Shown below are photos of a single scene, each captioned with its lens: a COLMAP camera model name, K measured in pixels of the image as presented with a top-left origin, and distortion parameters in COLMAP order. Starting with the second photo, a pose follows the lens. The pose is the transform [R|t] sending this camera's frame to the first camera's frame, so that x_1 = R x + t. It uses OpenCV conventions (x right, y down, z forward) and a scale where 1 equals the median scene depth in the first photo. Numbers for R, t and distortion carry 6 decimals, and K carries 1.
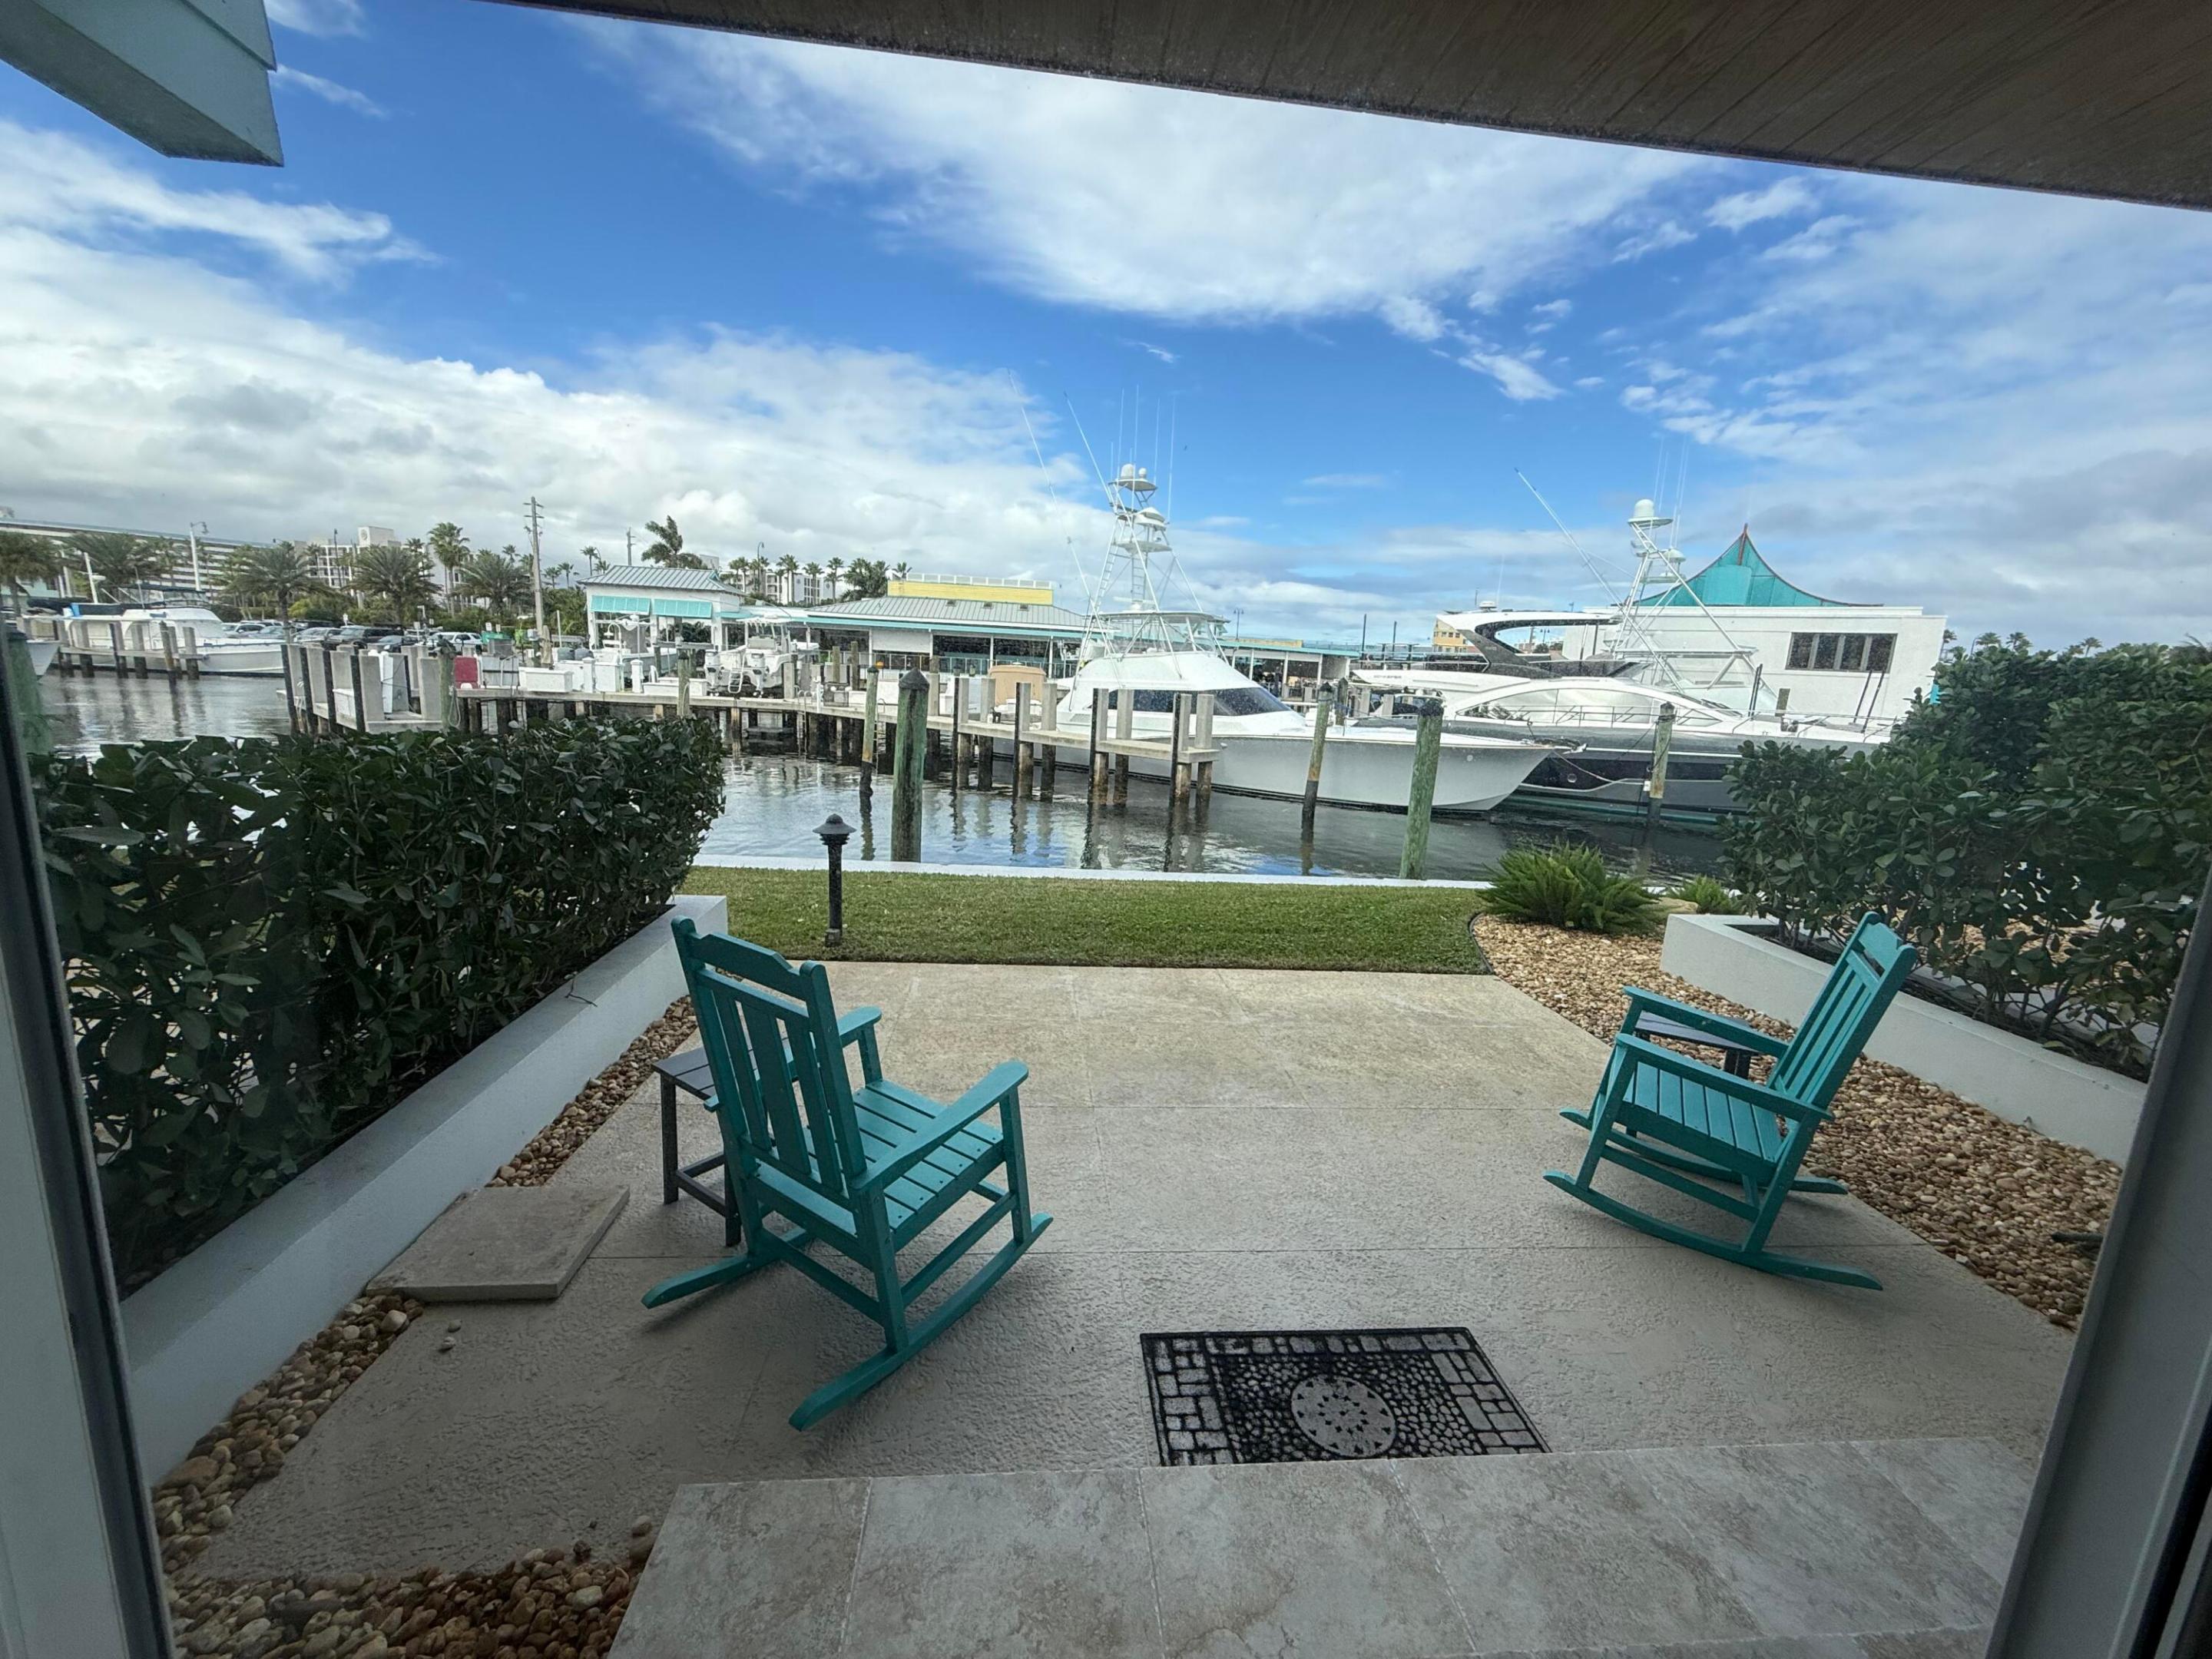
lens RADIAL K [[885.6, 0, 1106.5], [0, 885.6, 824.7], [0, 0, 1]] dist [0.000637, -0.000209]
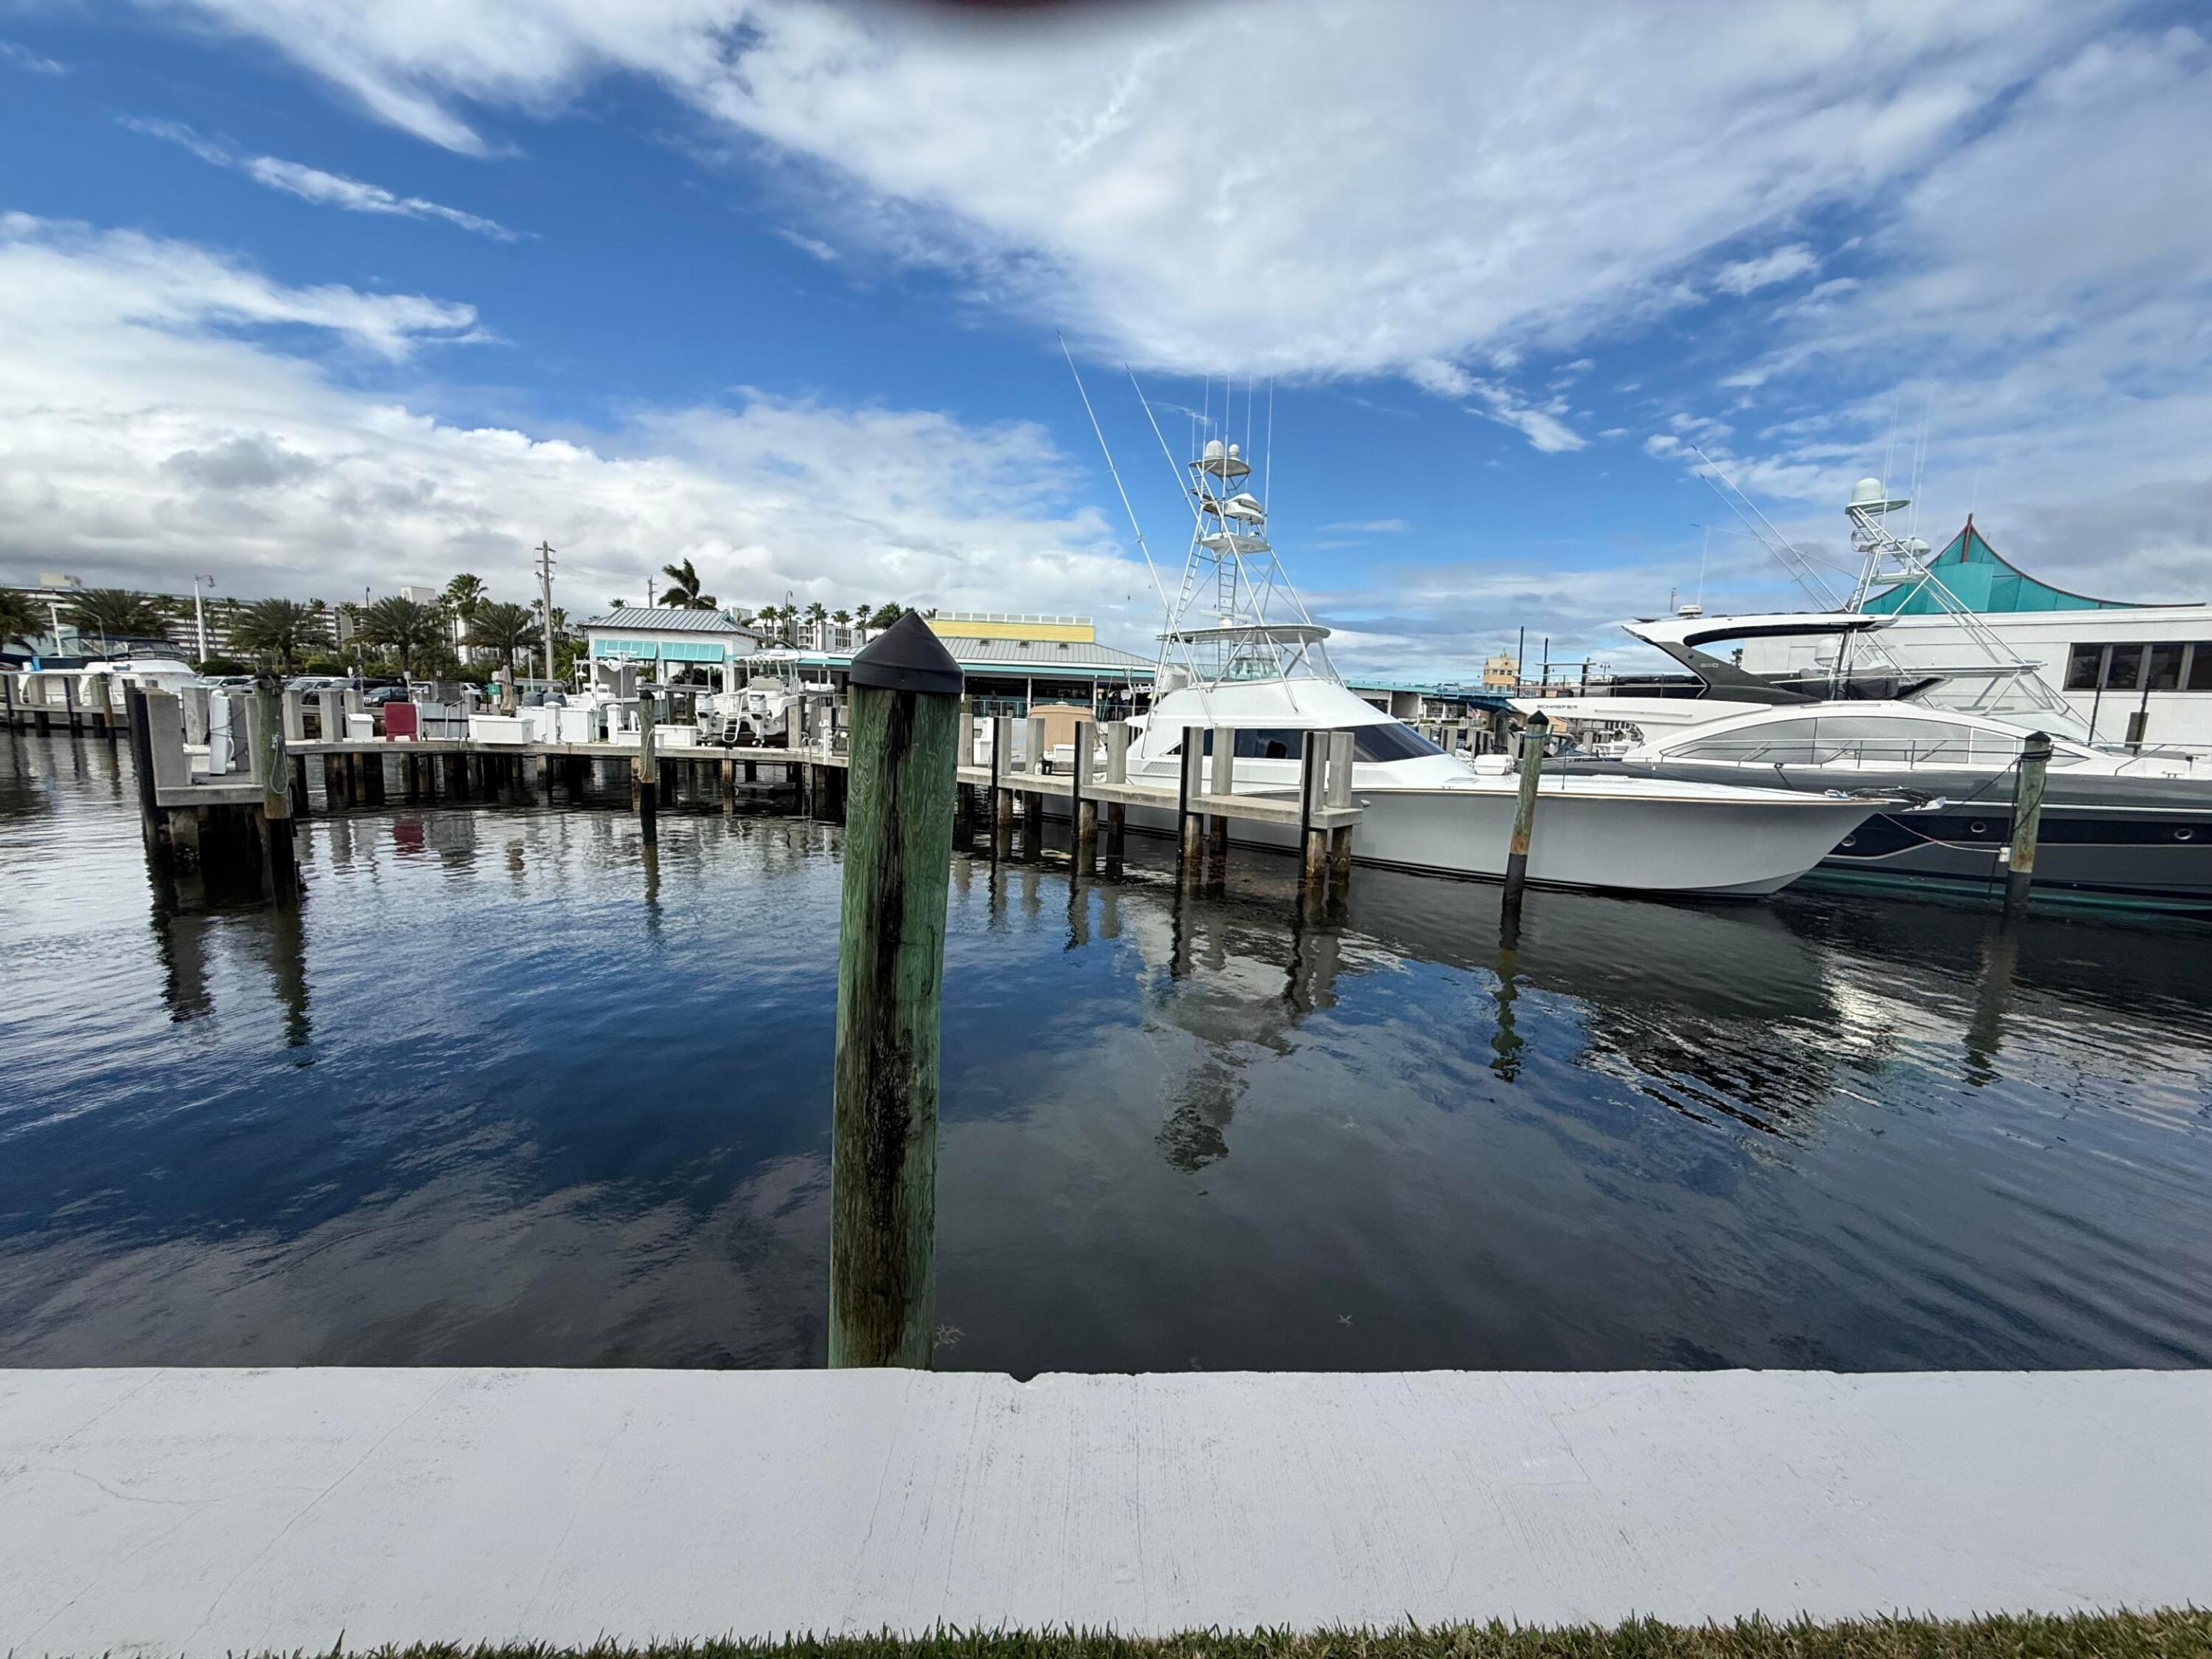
lens RADIAL K [[883.6, 0, 1108.0], [0, 883.6, 828.9], [0, 0, 1]] dist [-0.000289, 0.000641]
pose [[0.999445, -0.012371, -0.030945, -0.043062], [0.010944, 0.998887, -0.045883, -0.028119], [0.031479, 0.045519, 0.998467, 0.208187]]
